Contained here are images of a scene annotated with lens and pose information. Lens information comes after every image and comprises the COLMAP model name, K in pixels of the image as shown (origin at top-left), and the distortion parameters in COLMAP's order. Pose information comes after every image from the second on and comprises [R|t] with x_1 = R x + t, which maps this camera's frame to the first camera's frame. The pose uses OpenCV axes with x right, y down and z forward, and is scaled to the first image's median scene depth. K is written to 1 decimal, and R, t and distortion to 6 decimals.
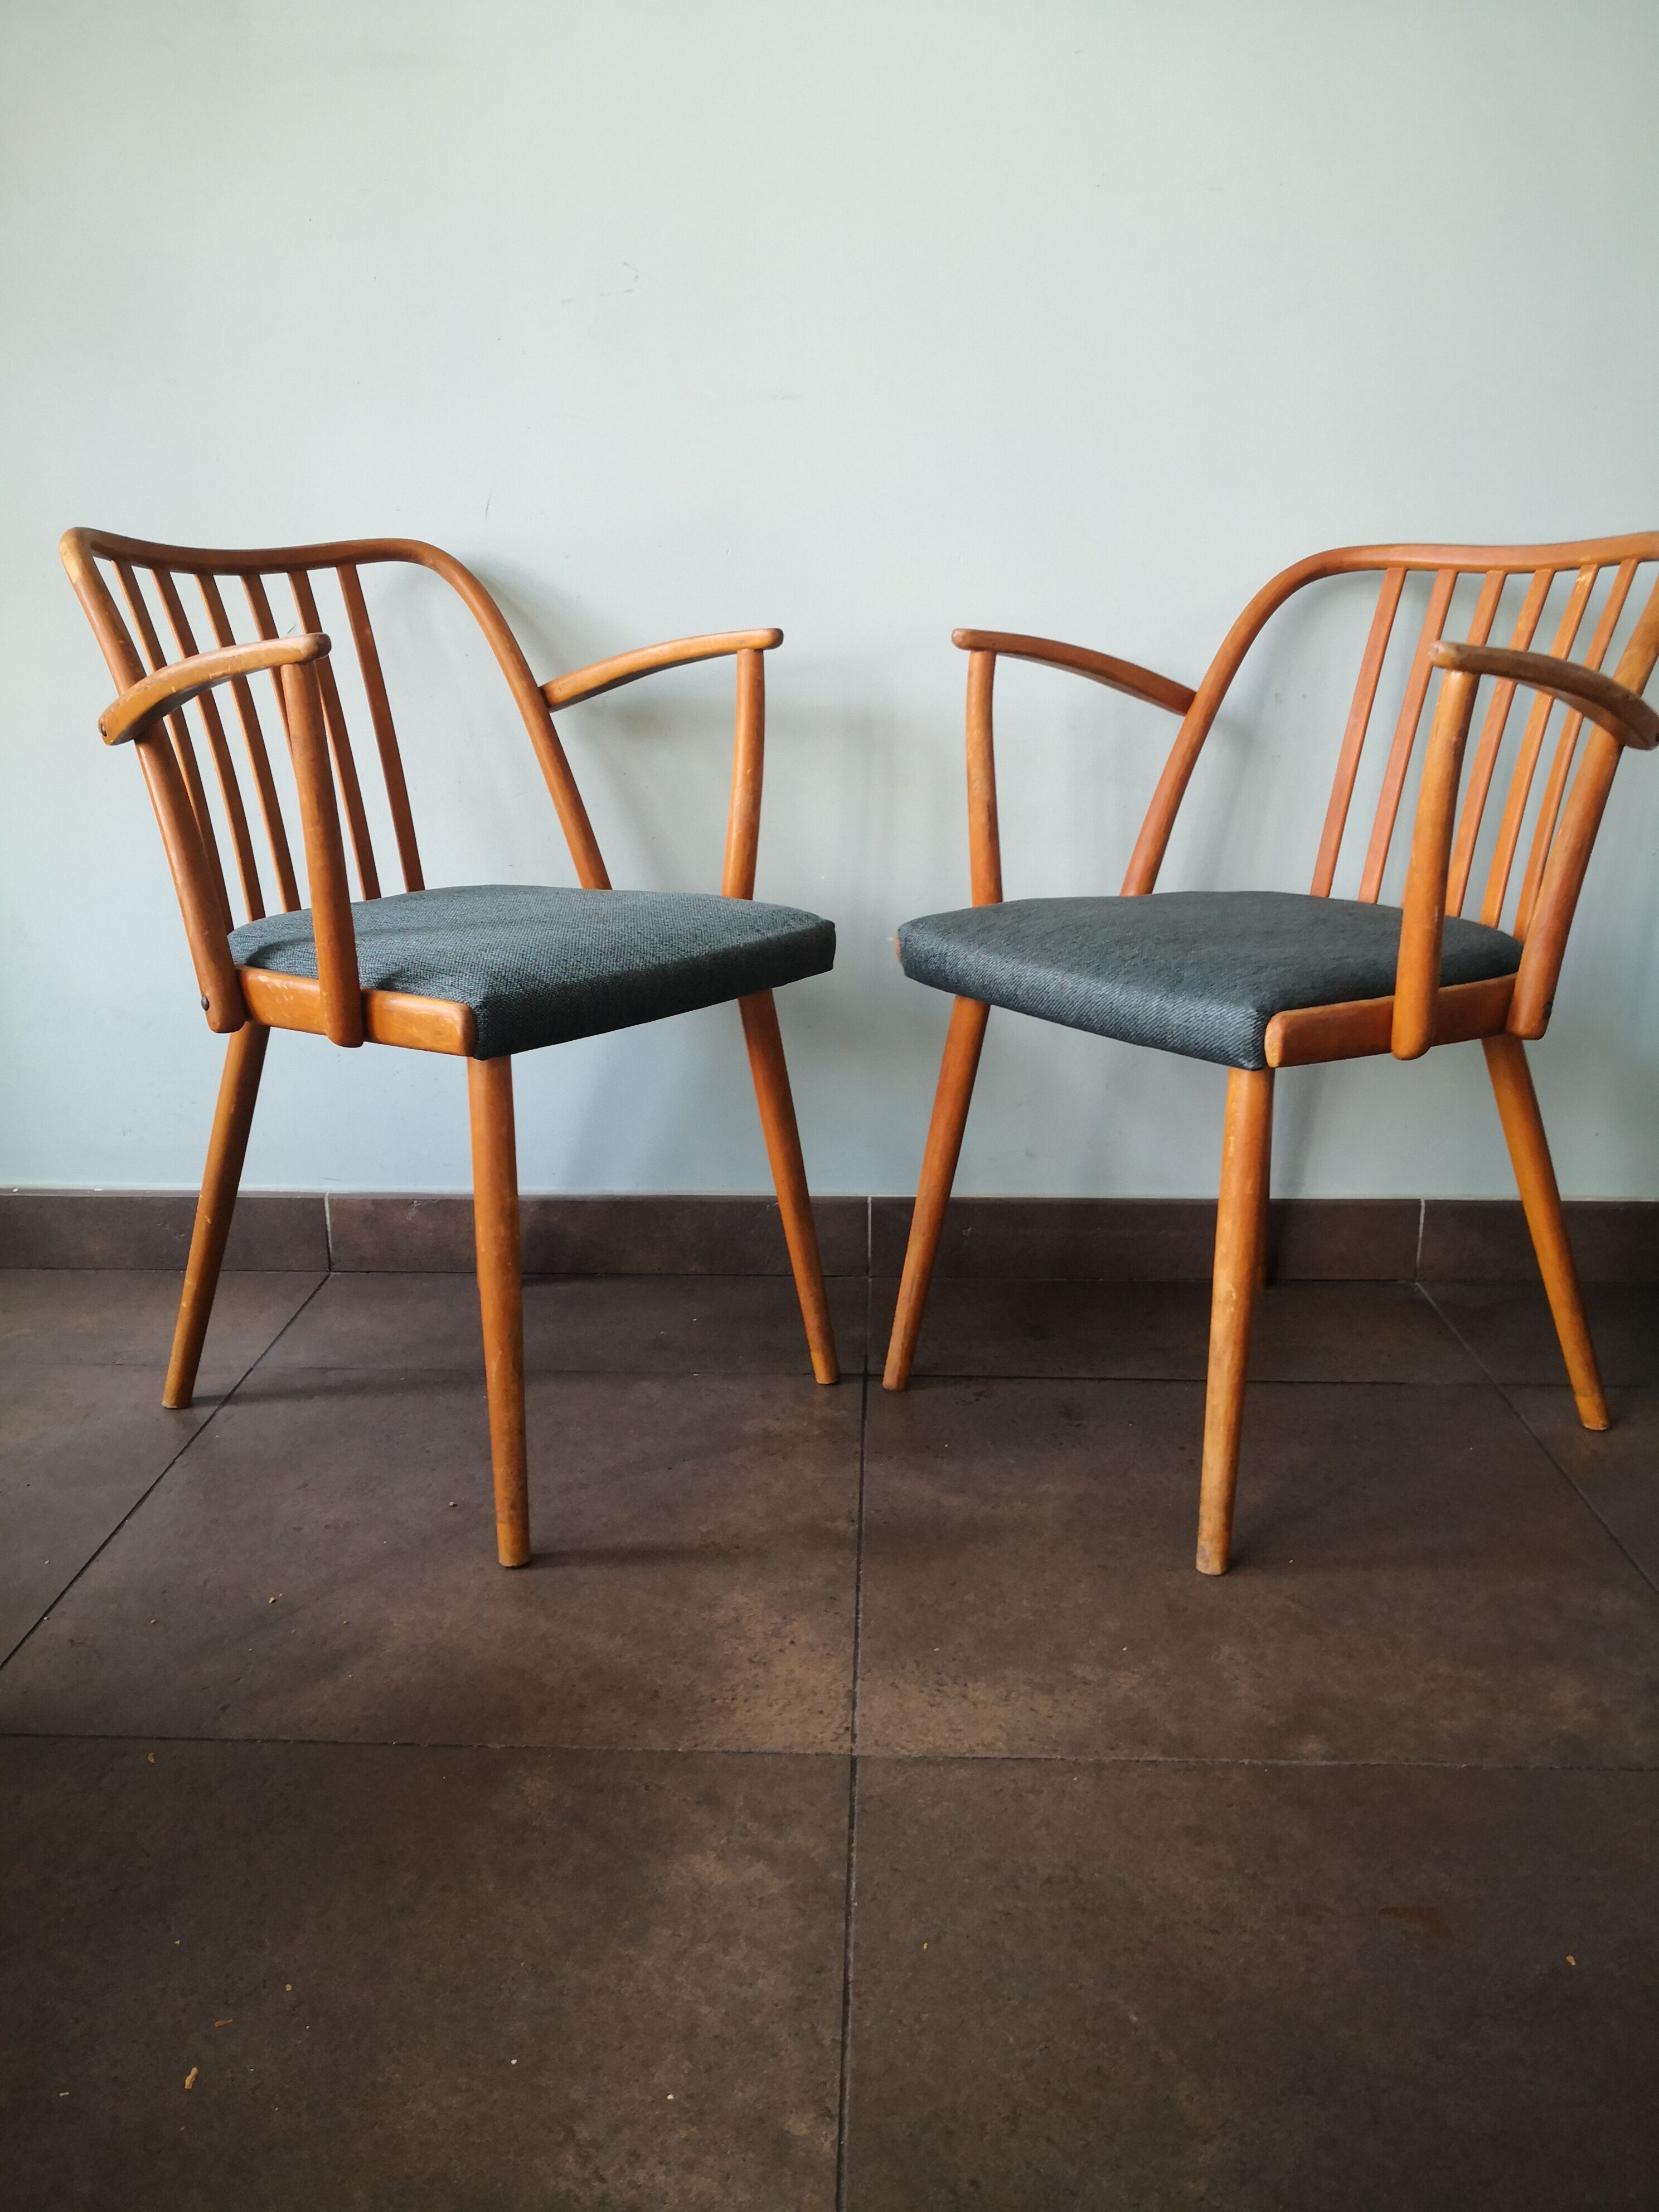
lens RADIAL K [[1814.2, 0, 821.8], [0, 1814.2, 1089.6], [0, 0, 1]] dist [0.010359, -0.040645]
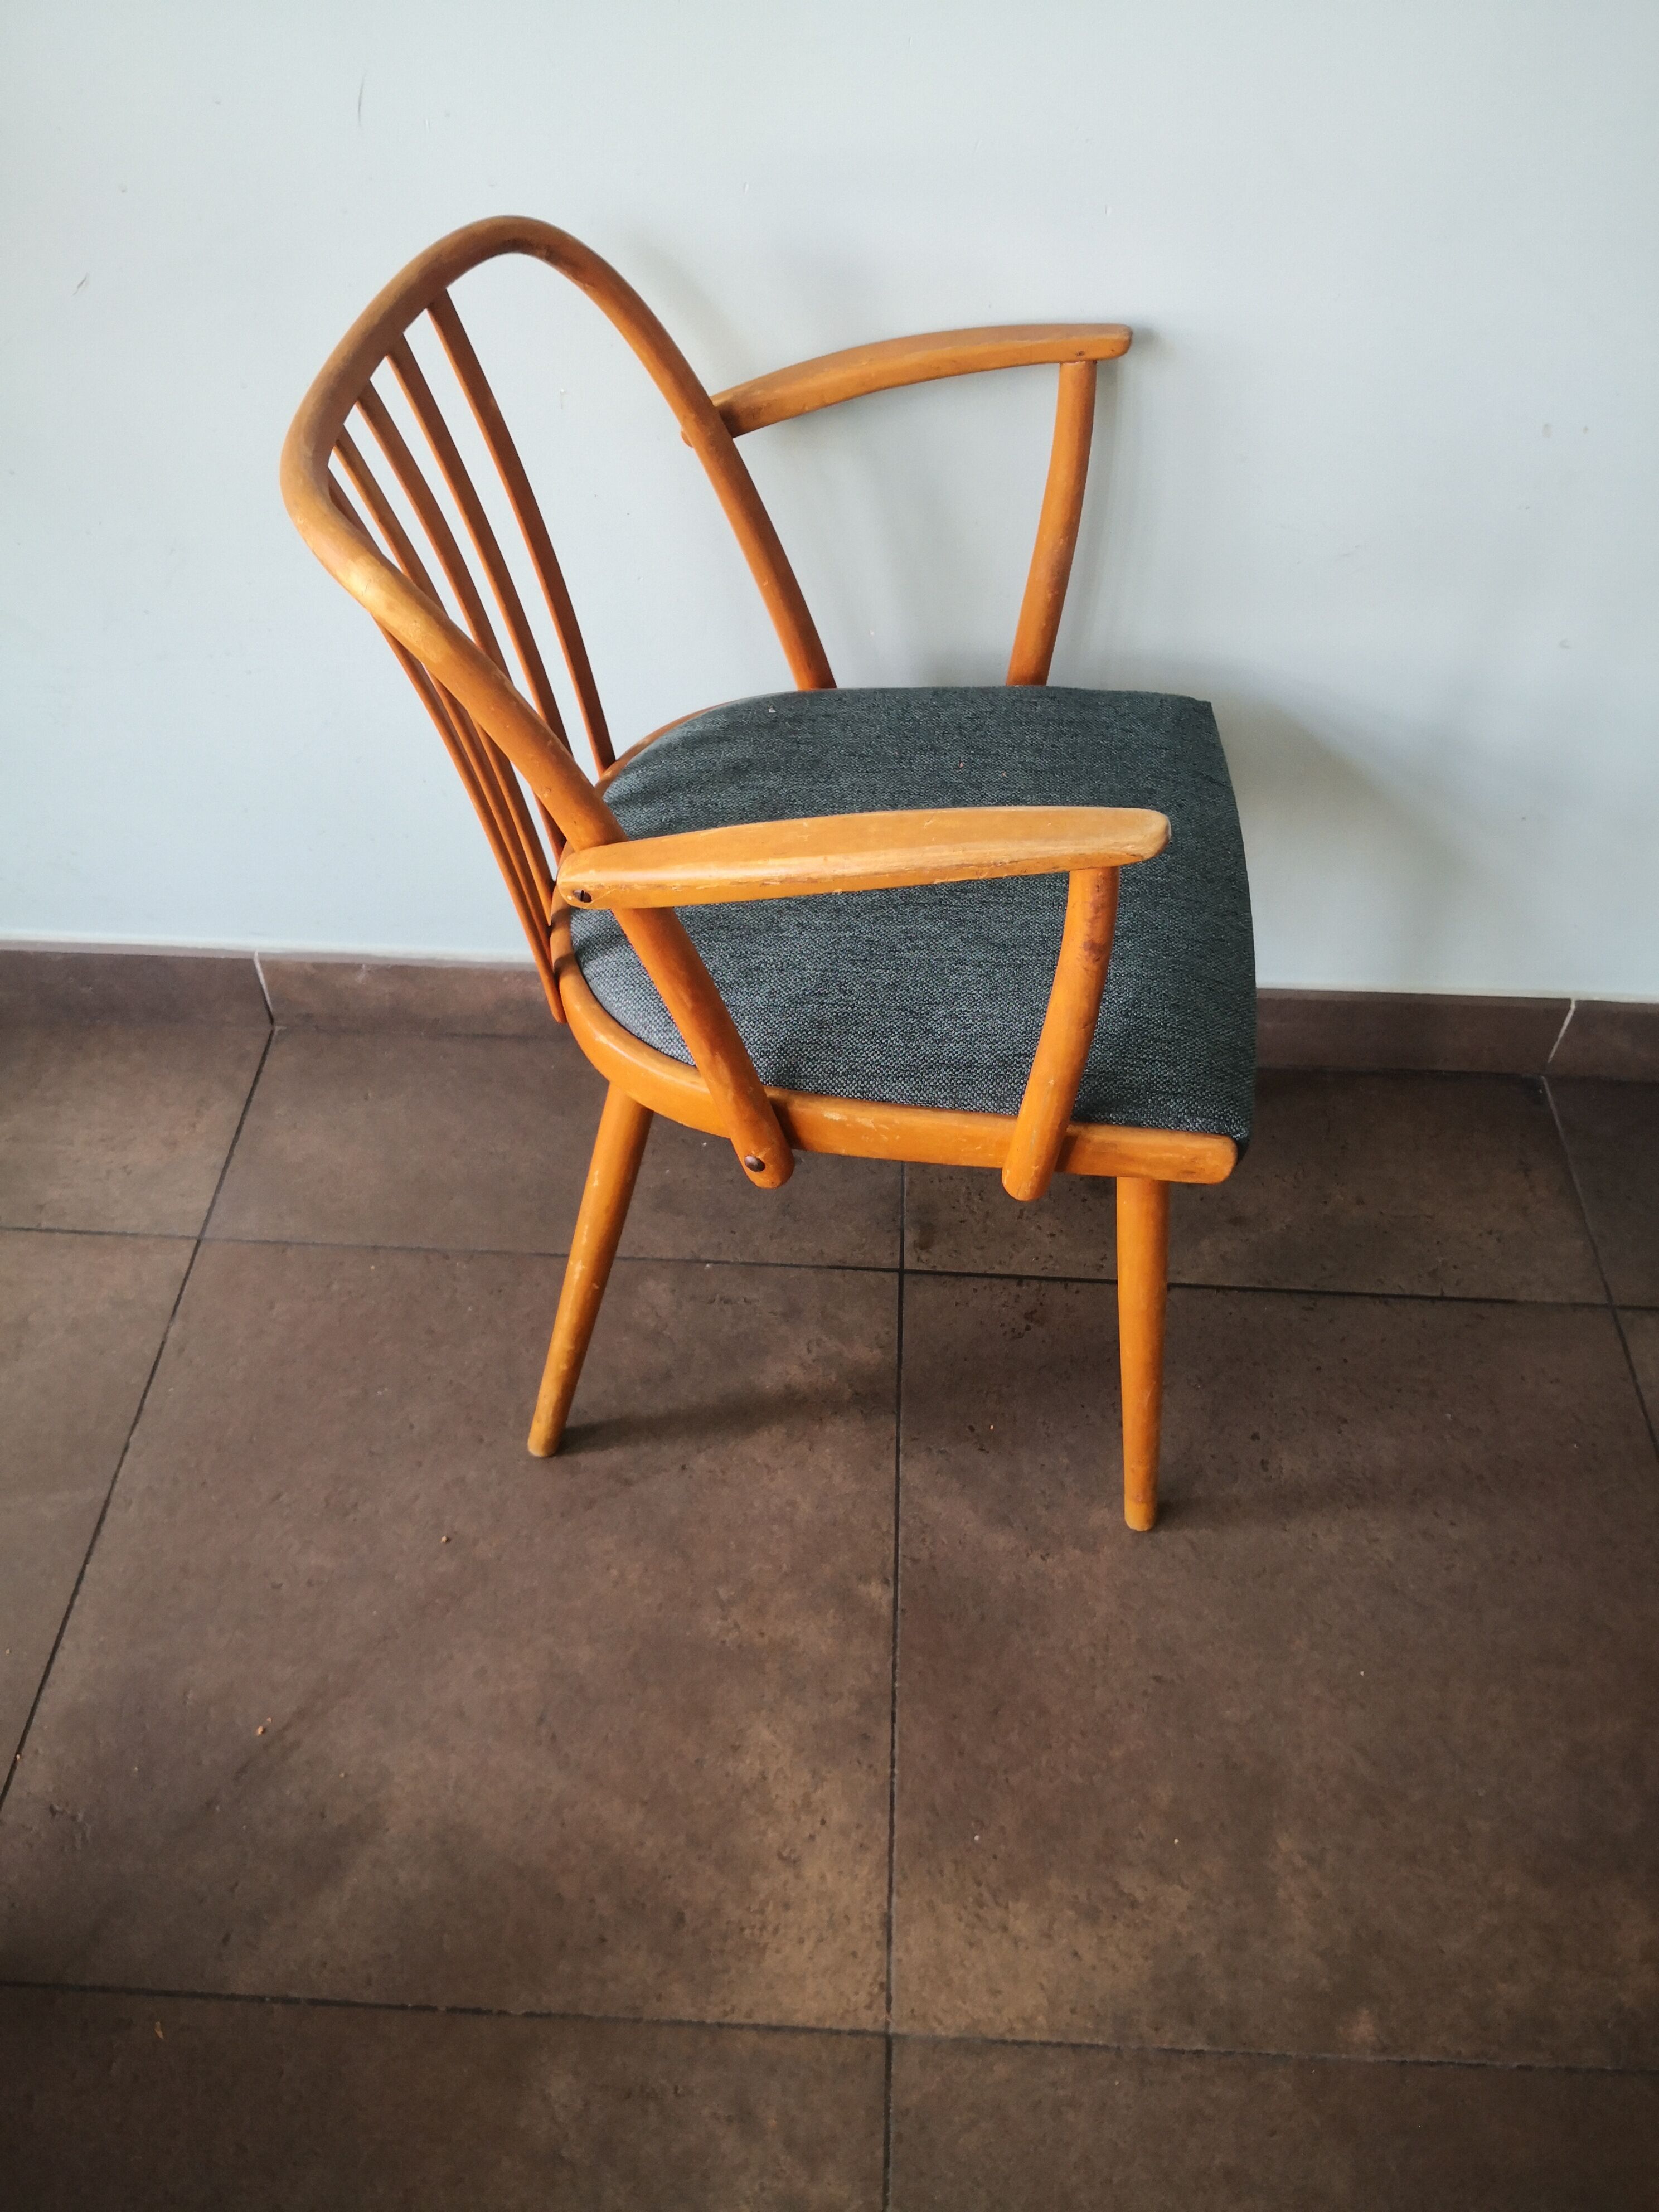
lens RADIAL K [[1809.2, 0, 820.6], [0, 1809.2, 1114.1], [0, 0, 1]] dist [-0.008768, -0.008485]
pose [[0.999718, 0.020907, 0.011284, -0.034860], [-0.023693, 0.842089, 0.538818, -0.492456], [0.001763, -0.538934, 0.842346, 0.400448]]
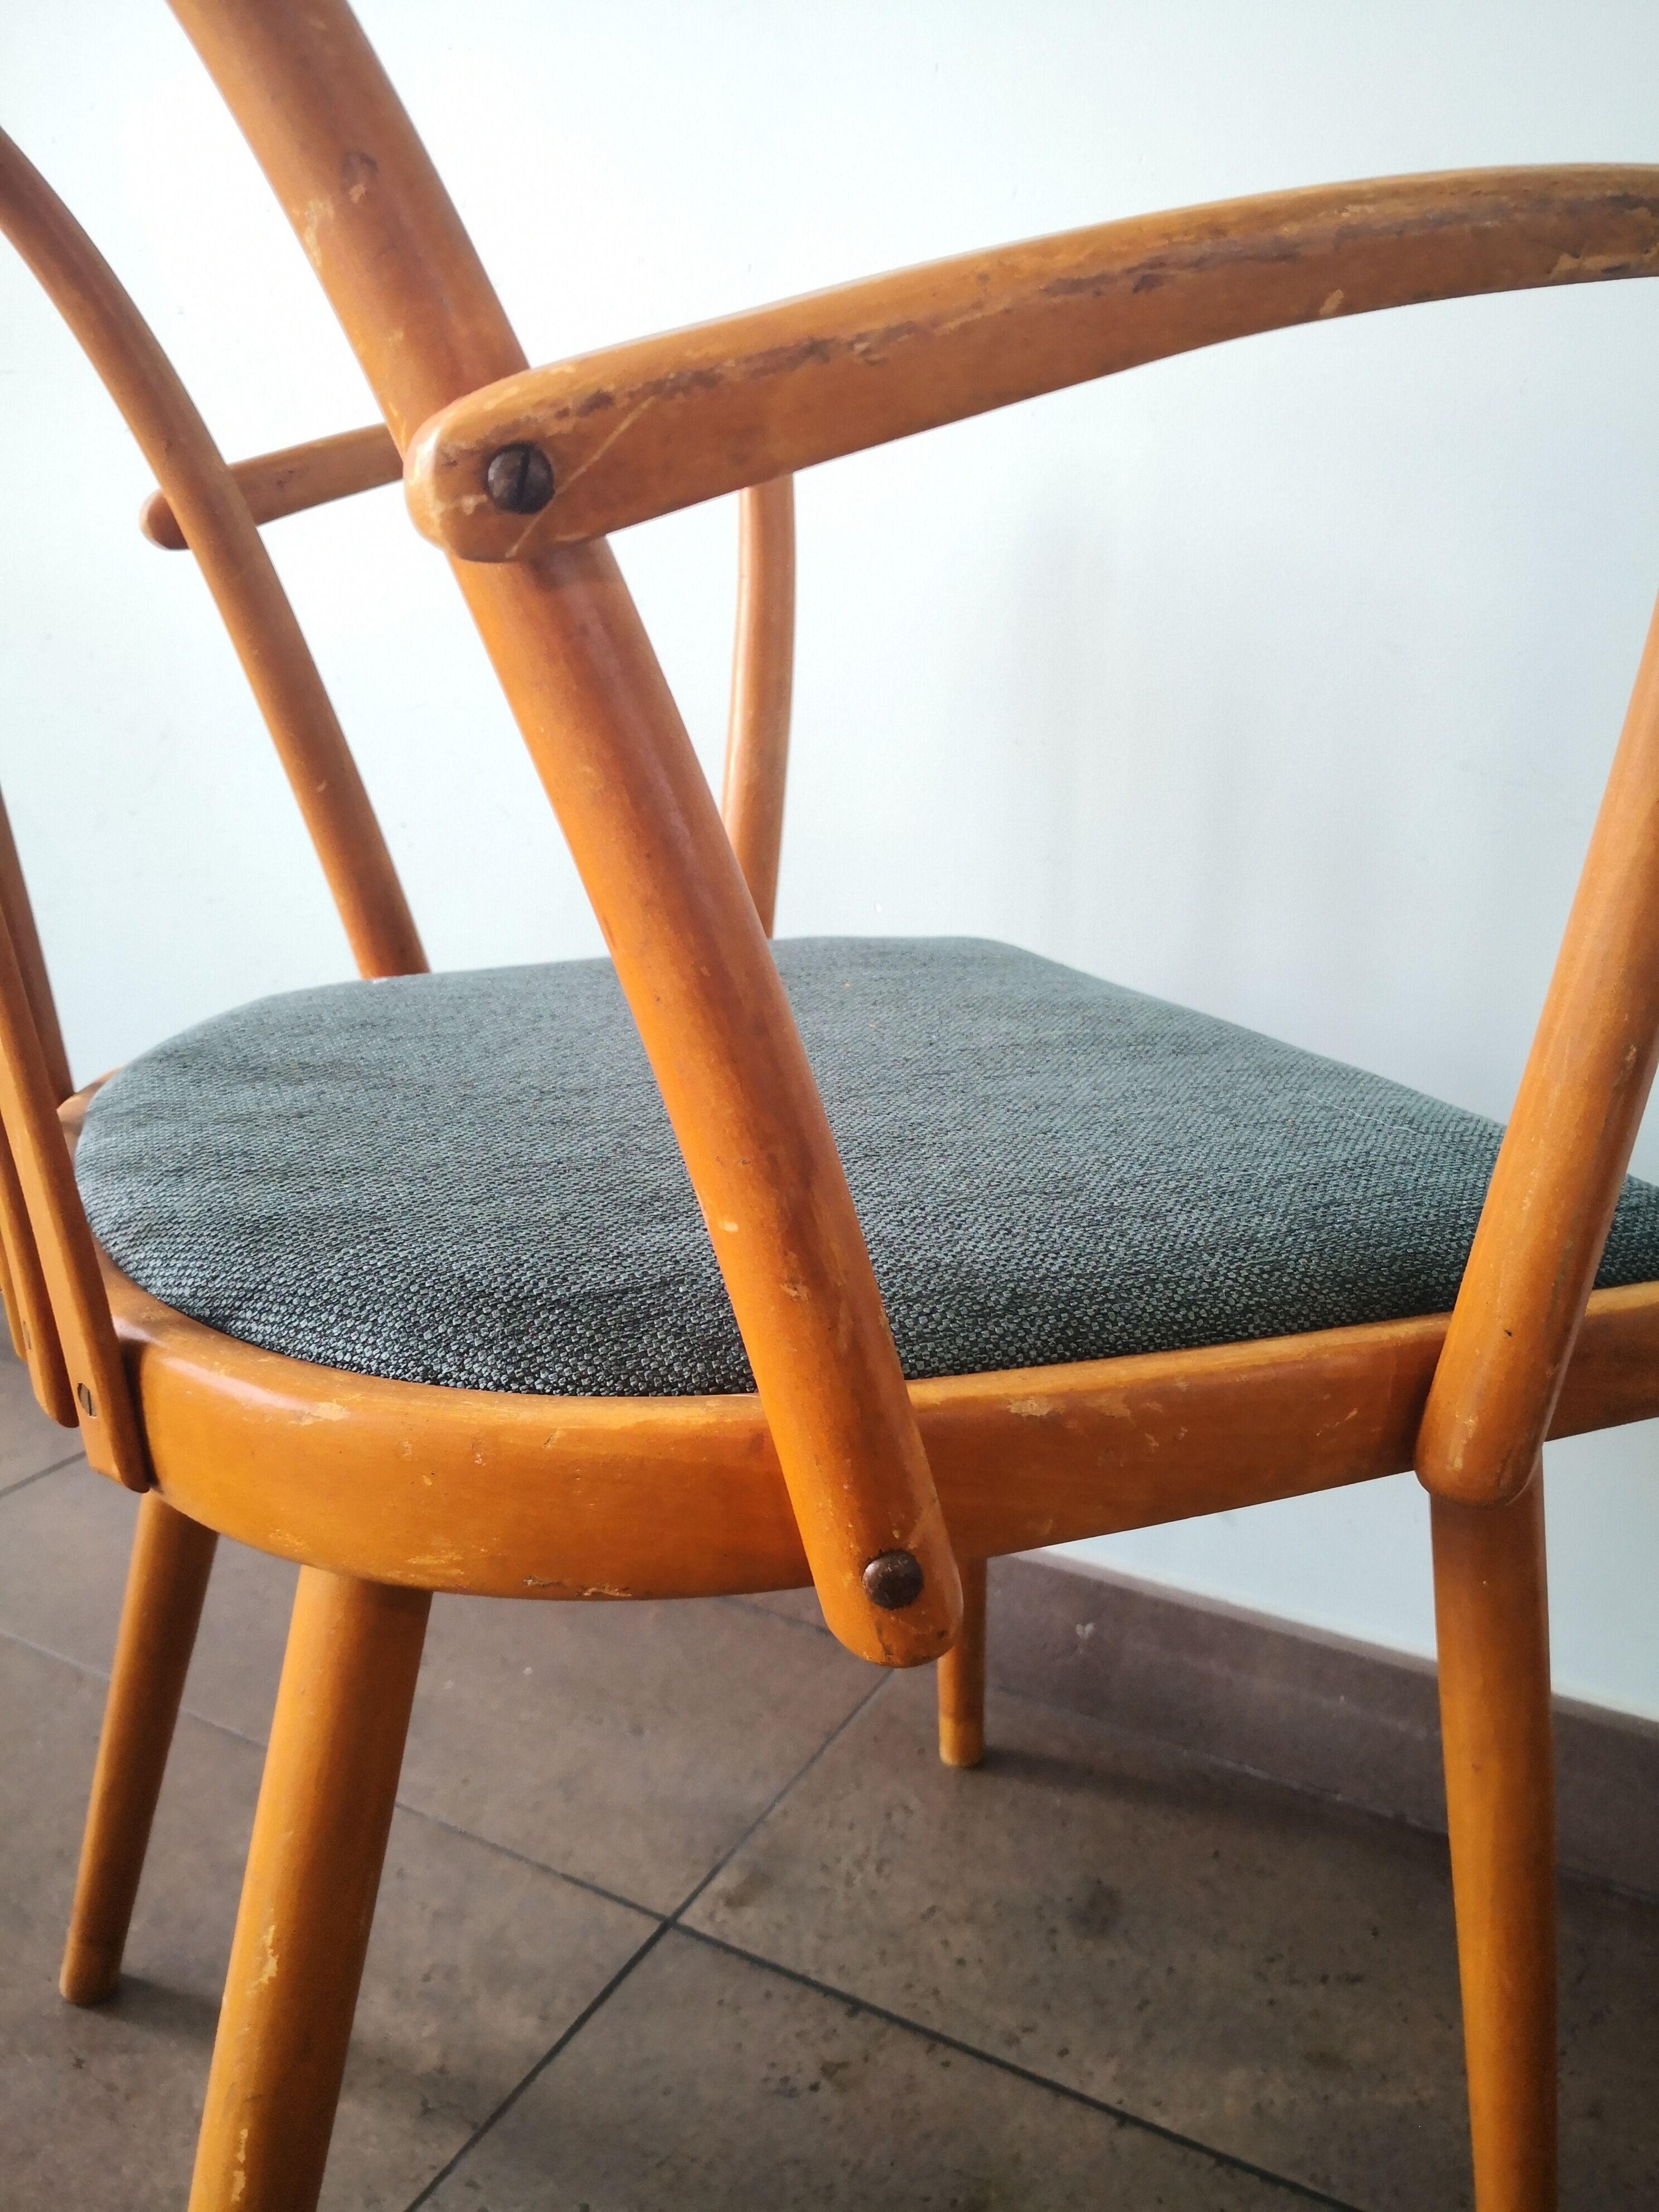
lens RADIAL K [[1815.4, 0, 823.7], [0, 1815.4, 1105.3], [0, 0, 1]] dist [-0.010503, -0.014196]
pose [[0.901902, 0.162545, -0.400191, 0.290310], [-0.161736, 0.986175, 0.036052, -0.110197], [0.400518, 0.032210, 0.915722, 0.736239]]
